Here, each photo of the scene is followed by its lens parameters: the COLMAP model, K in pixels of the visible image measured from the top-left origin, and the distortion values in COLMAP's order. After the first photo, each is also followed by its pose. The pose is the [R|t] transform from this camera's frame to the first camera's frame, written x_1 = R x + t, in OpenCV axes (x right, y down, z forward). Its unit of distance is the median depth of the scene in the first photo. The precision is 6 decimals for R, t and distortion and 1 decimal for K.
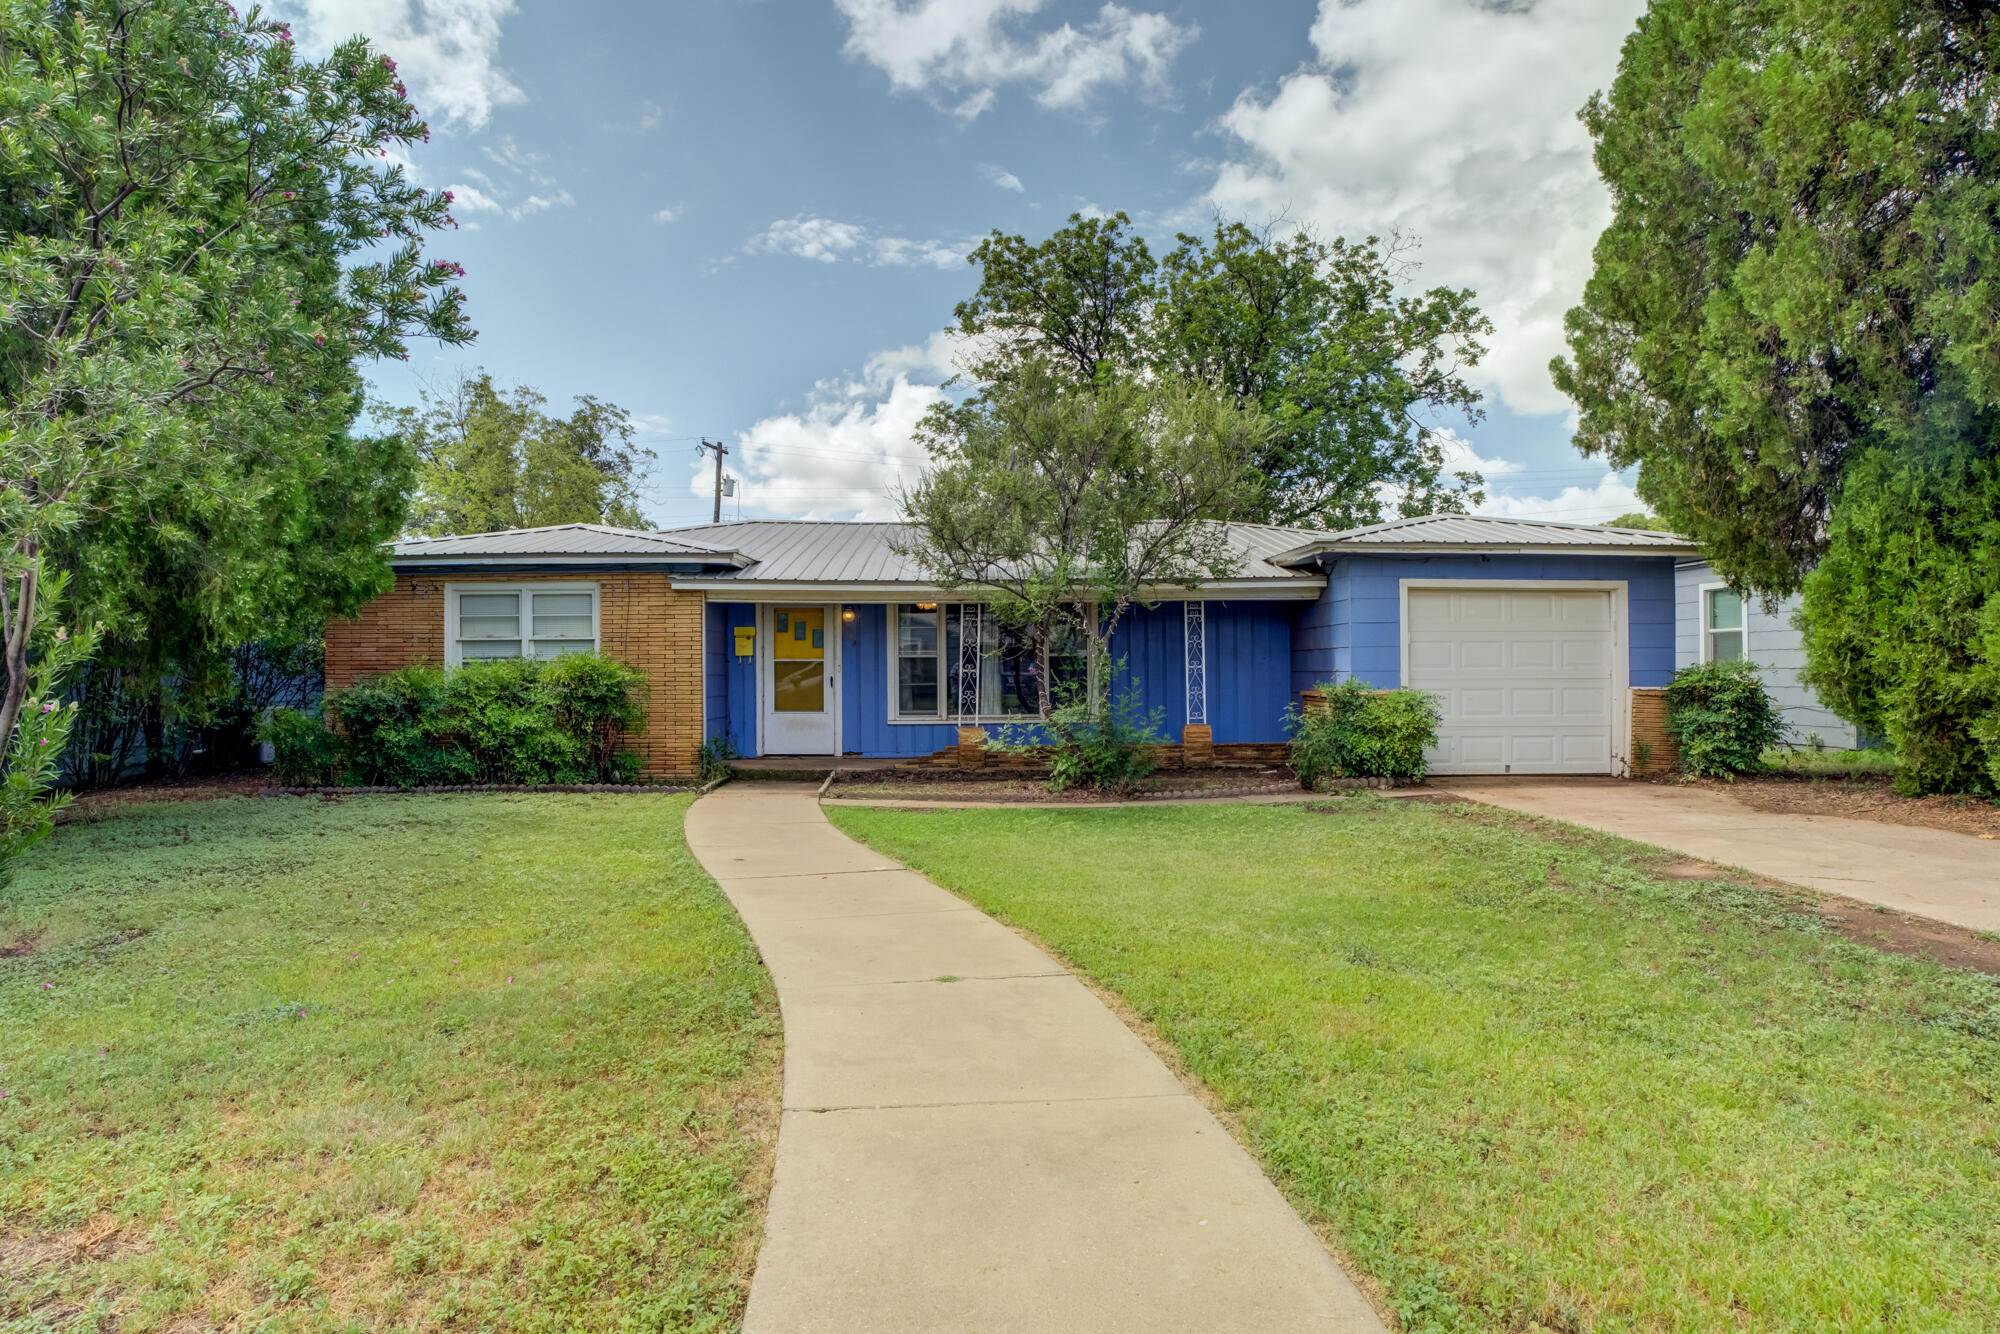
lens RADIAL K [[1108.4, 0, 1000.0], [0, 1108.4, 667.0], [0, 0, 1]] dist [-0.044403, 0.000927]
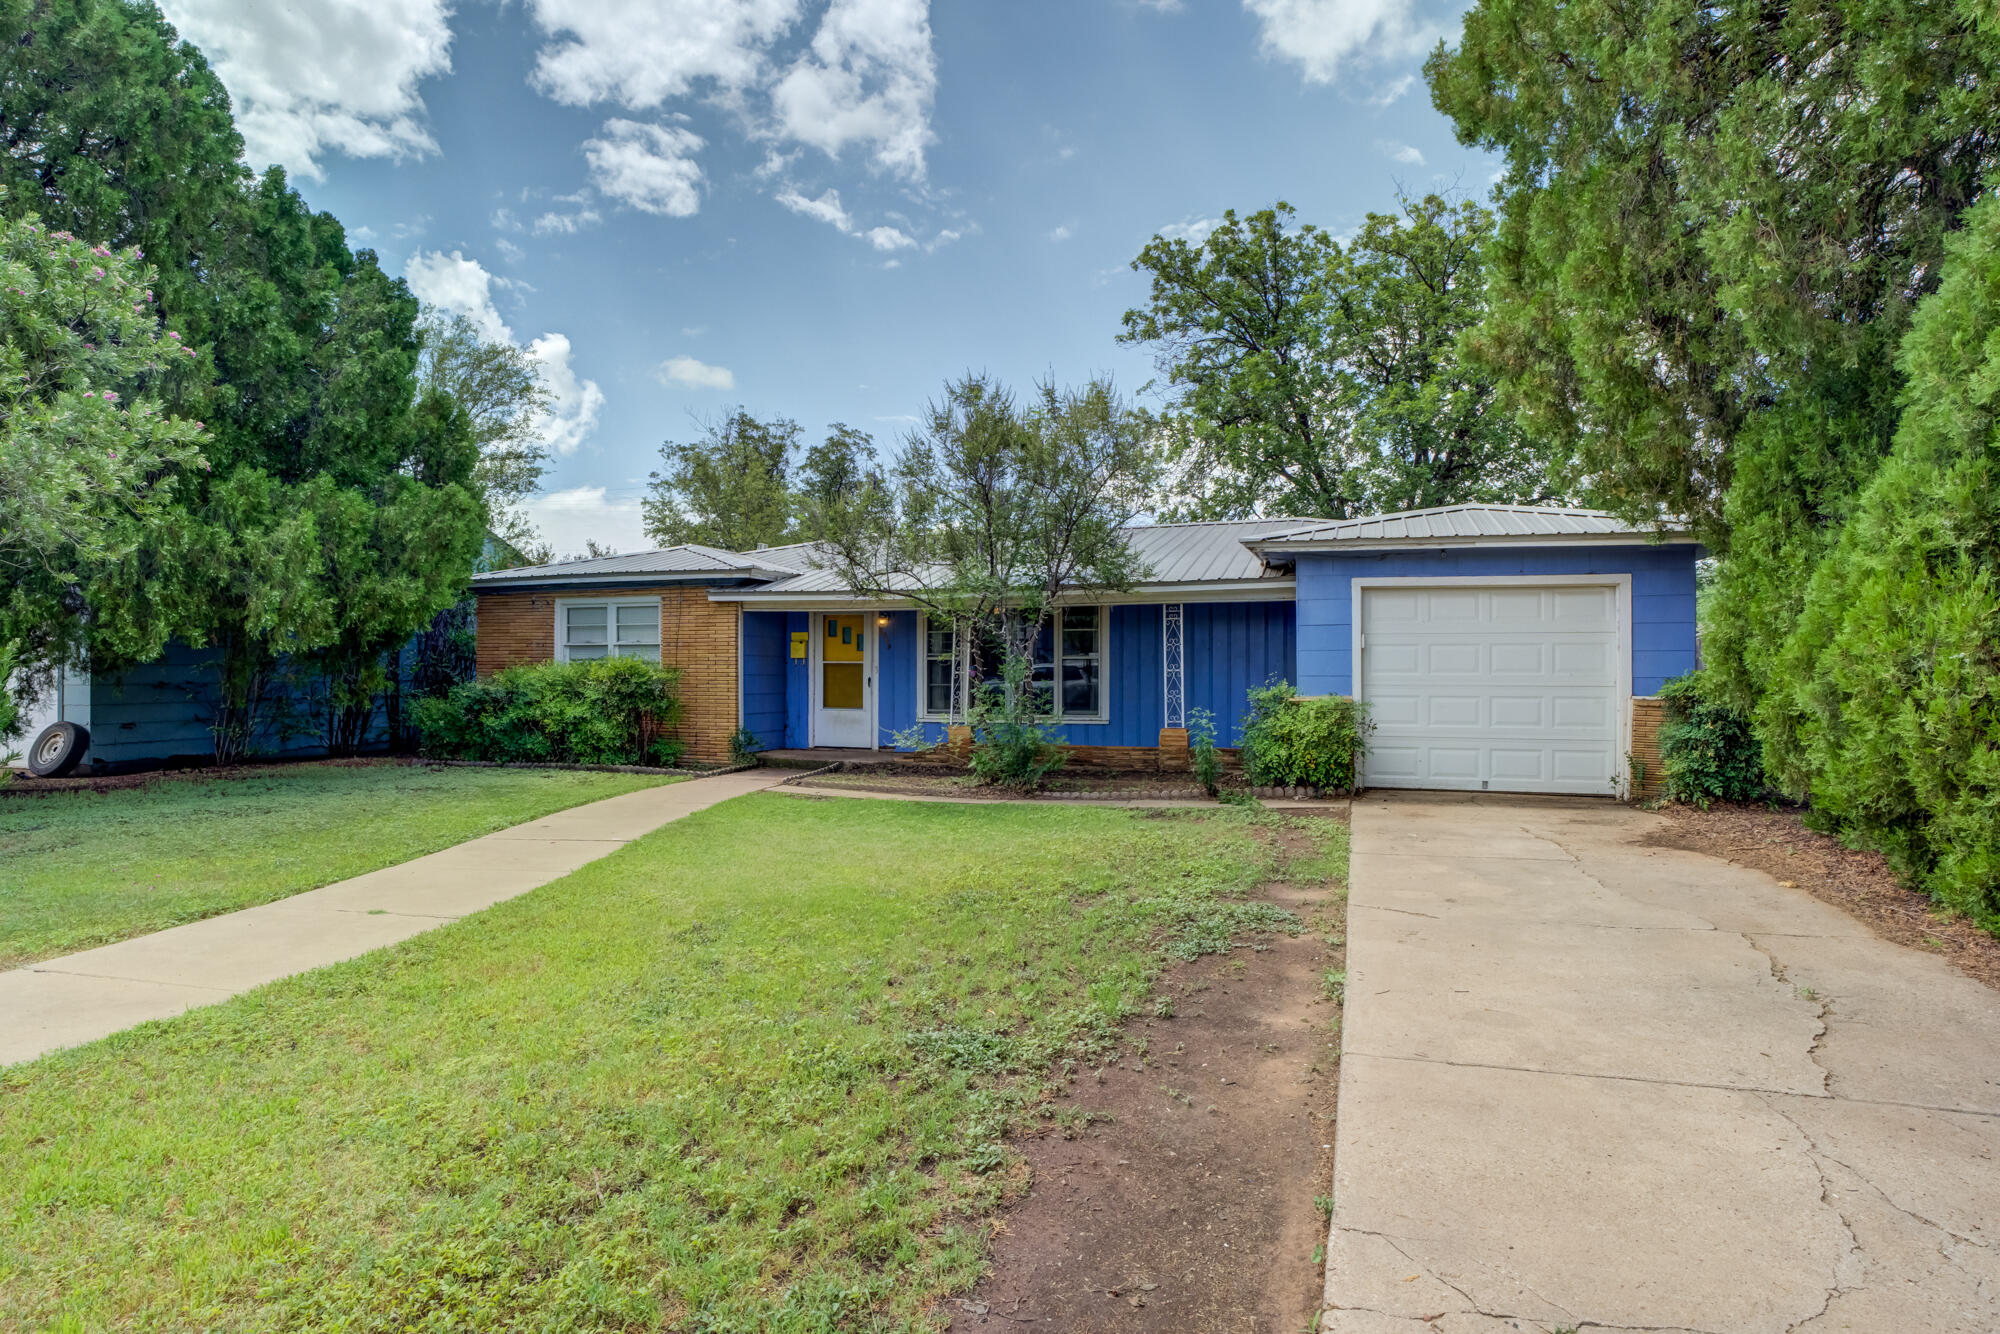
lens RADIAL K [[1108.4, 0, 1000.0], [0, 1108.4, 667.0], [0, 0, 1]] dist [-0.044403, 0.000927]
pose [[0.939649, 0.004619, -0.342110, 0.399321], [-0.005022, 0.999987, -0.000293, -0.002138], [0.342104, 0.001993, 0.939660, 0.012159]]
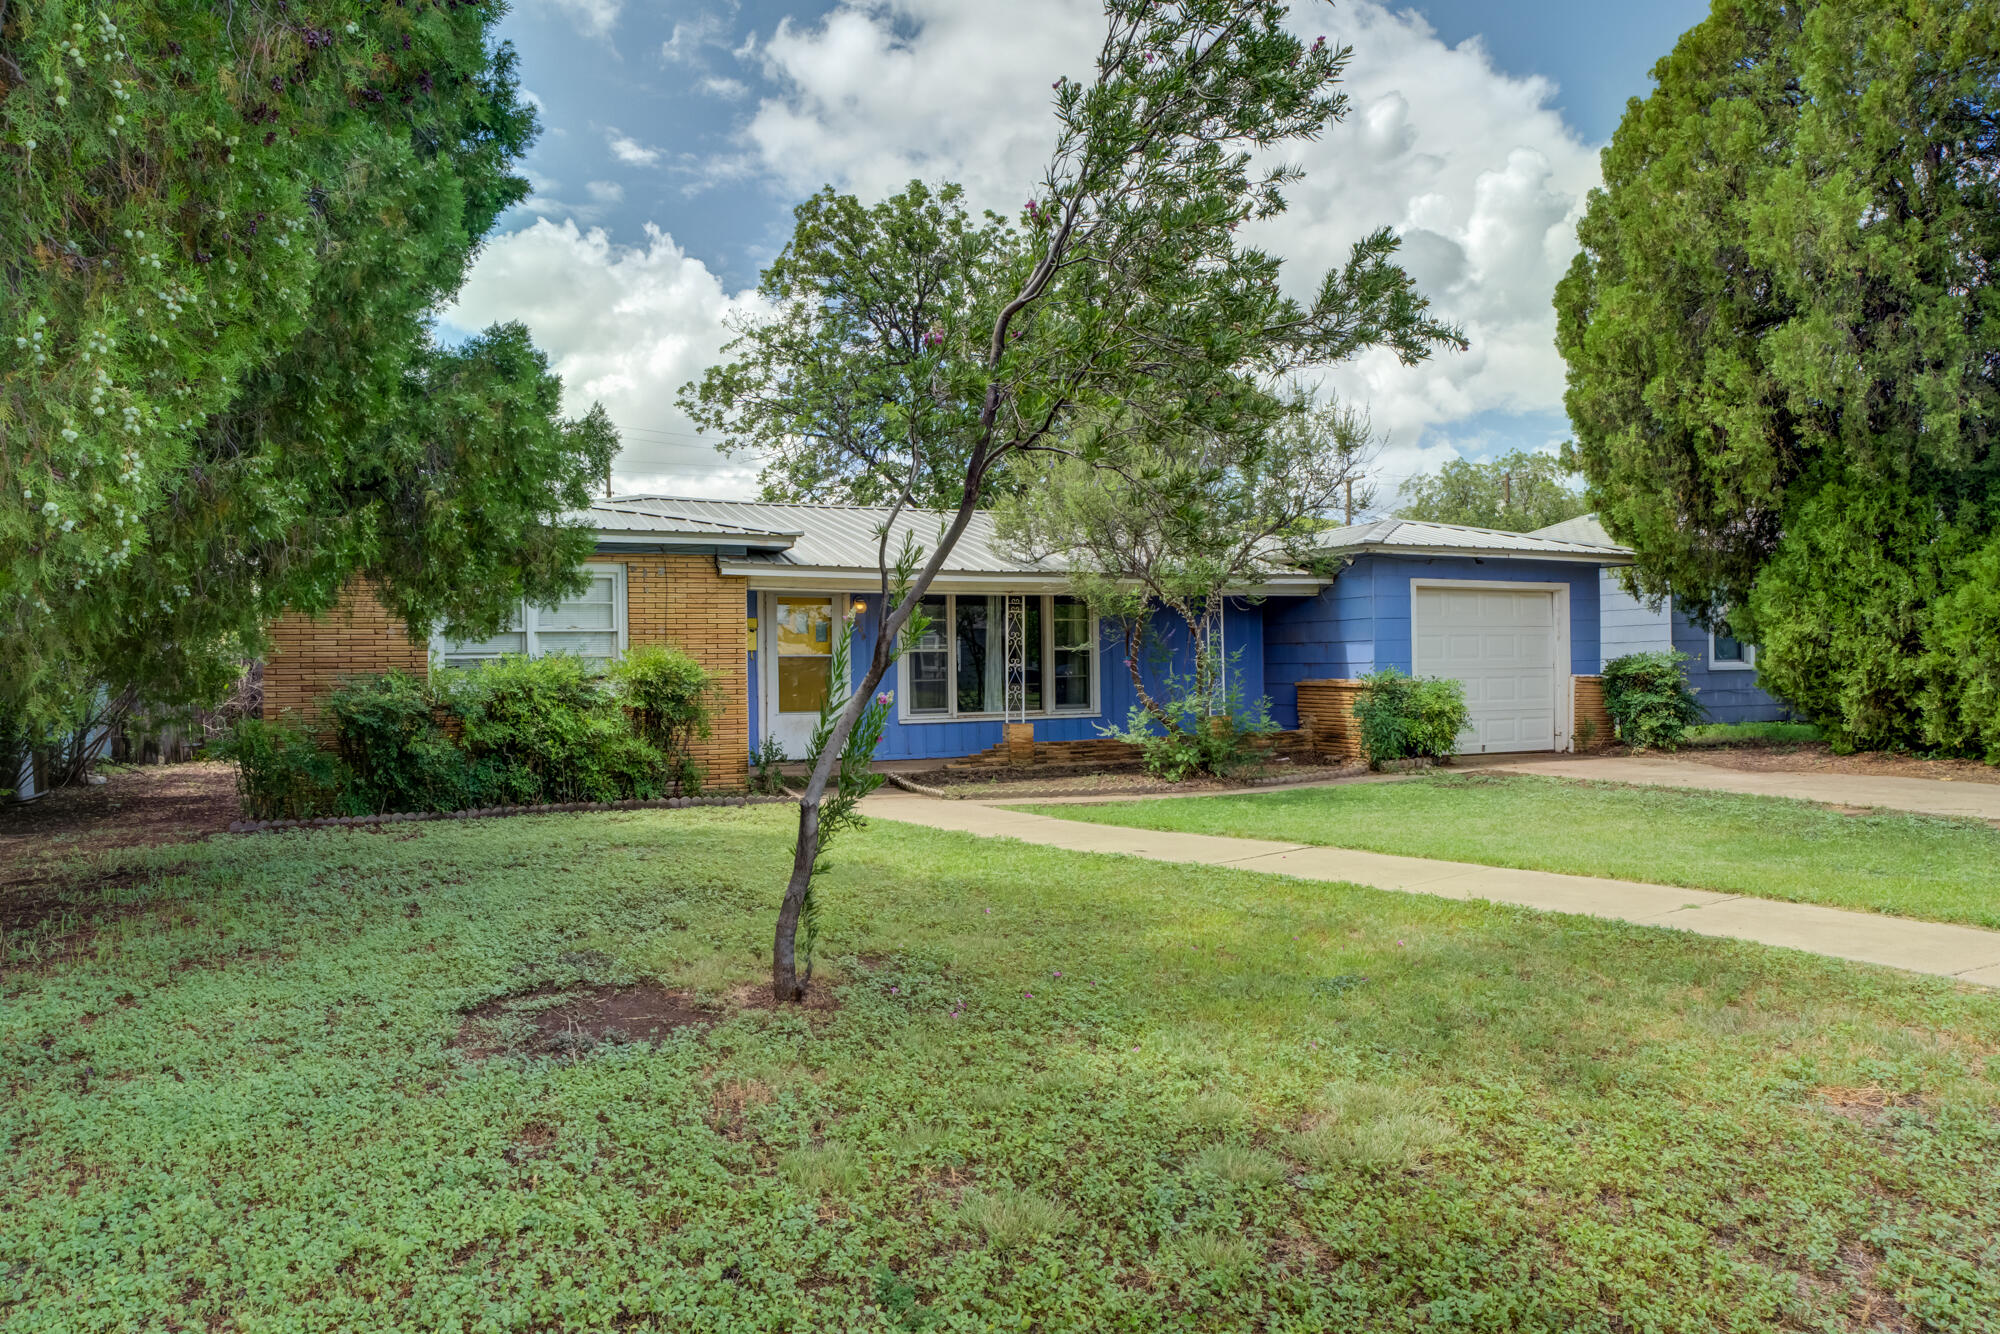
lens RADIAL K [[1231.1, 0, 1000.0], [0, 1231.1, 667.0], [0, 0, 1]] dist [-0.026834, -0.001128]
pose [[0.932454, -0.007438, 0.361213, -0.458107], [0.007743, 0.999970, 0.000604, 0.004579], [-0.361207, 0.002234, 0.932483, 0.005495]]
